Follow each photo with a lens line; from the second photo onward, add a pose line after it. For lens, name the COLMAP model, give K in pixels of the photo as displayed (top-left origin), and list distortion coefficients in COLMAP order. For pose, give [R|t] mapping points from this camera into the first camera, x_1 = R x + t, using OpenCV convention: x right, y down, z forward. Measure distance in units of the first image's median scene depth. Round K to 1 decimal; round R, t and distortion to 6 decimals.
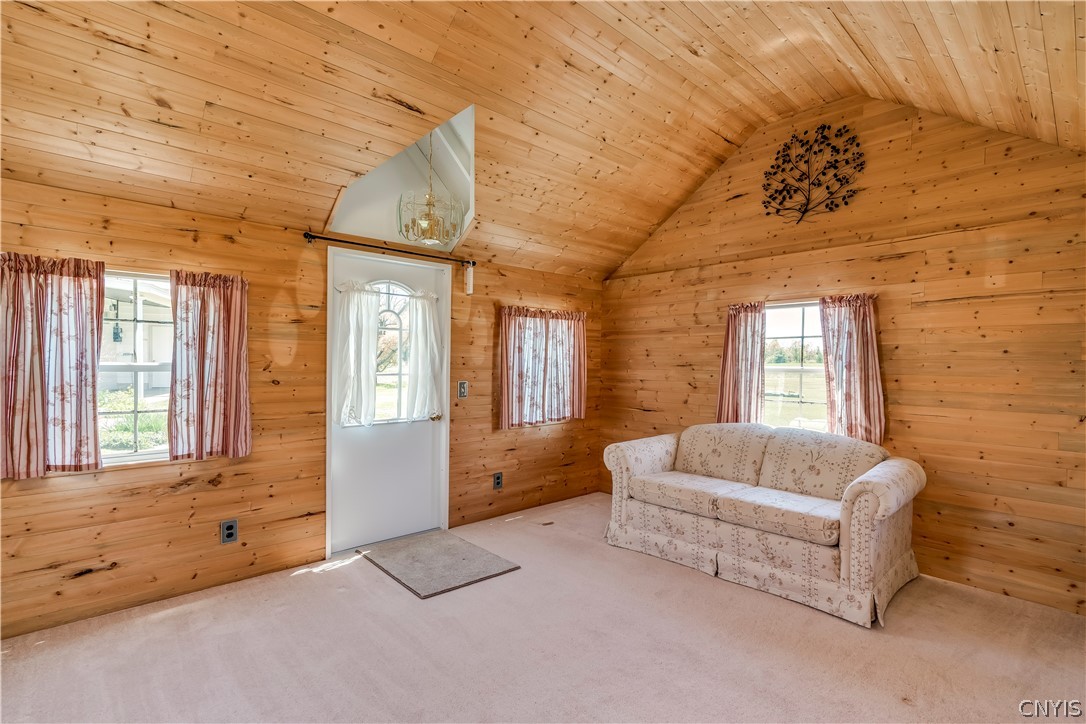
lens RADIAL K [[507.1, 0, 546.8], [0, 507.1, 364.9], [0, 0, 1]] dist [-0.006457, -0.000236]
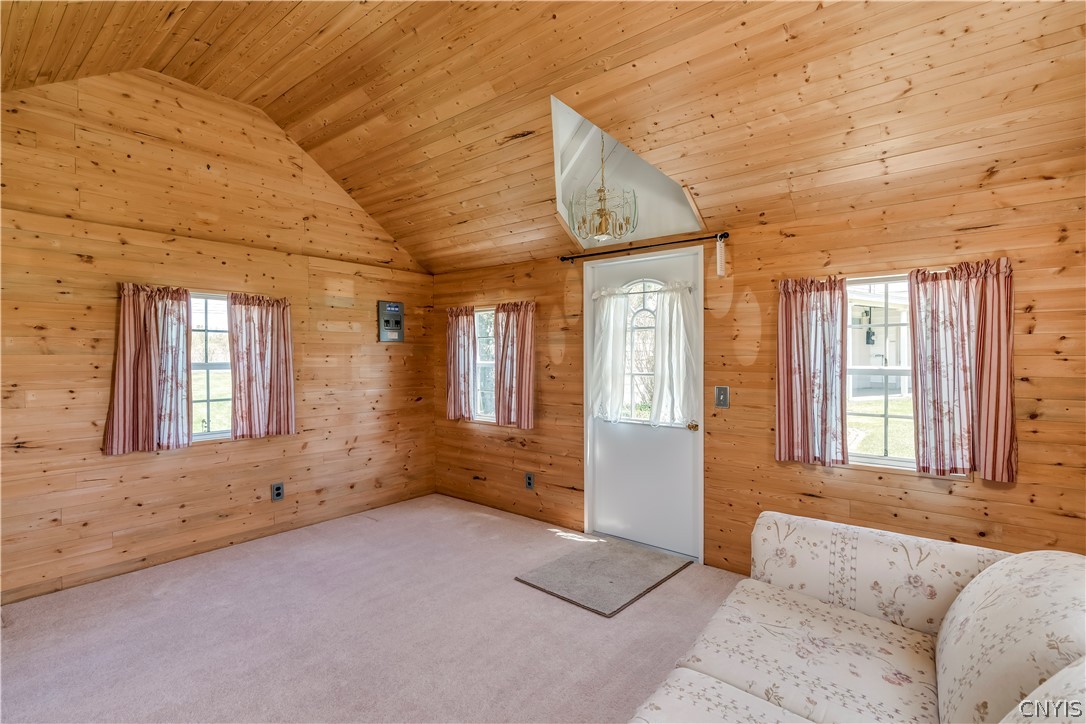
lens RADIAL K [[507.1, 0, 547.1], [0, 507.1, 354.8], [0, 0, 1]] dist [-0.006457, -0.000236]
pose [[0.148222, -0.013927, -0.988856, 0.532435], [-0.007920, 0.999852, -0.015269, -0.002151], [0.988922, 0.010095, 0.148090, 0.562830]]
